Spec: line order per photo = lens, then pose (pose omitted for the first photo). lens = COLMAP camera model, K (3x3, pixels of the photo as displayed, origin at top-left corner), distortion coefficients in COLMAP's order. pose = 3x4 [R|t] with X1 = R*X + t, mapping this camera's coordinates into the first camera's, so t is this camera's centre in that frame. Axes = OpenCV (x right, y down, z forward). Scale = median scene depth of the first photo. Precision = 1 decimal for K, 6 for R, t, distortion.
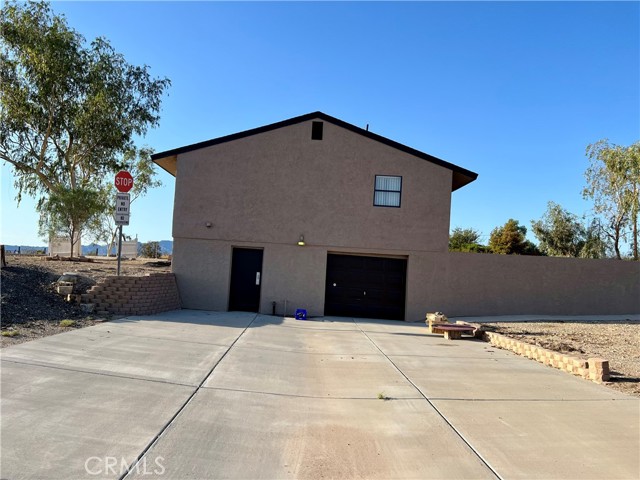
lens RADIAL K [[455.8, 0, 320.0], [0, 455.8, 240.0], [0, 0, 1]] dist [0.194232, -0.000888]
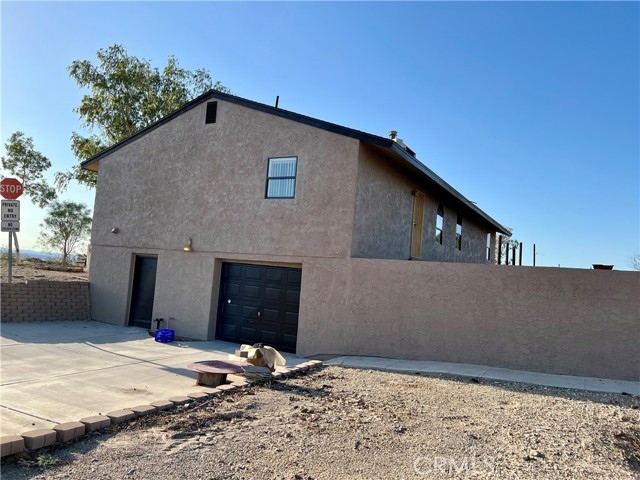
lens RADIAL K [[468.6, 0, 320.0], [0, 468.6, 240.0], [0, 0, 1]] dist [0.110611, -0.001721]
pose [[0.860362, -0.025065, -0.509067, 0.592244], [-0.002555, 0.998565, -0.053484, 0.035688], [0.509678, 0.047316, 0.859063, 0.382018]]
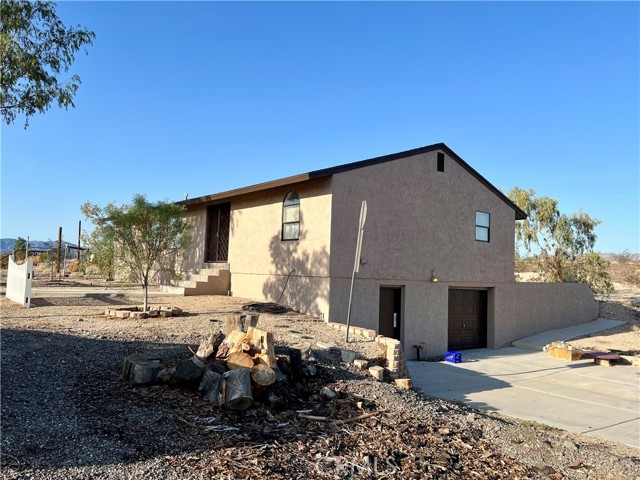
lens RADIAL K [[468.6, 0, 320.0], [0, 468.6, 240.0], [0, 0, 1]] dist [0.110611, -0.001721]
pose [[0.791105, 0.015535, 0.611483, -0.815315], [-0.022590, 0.999737, 0.003828, -0.072458], [-0.611263, -0.016842, 0.791248, 0.368501]]
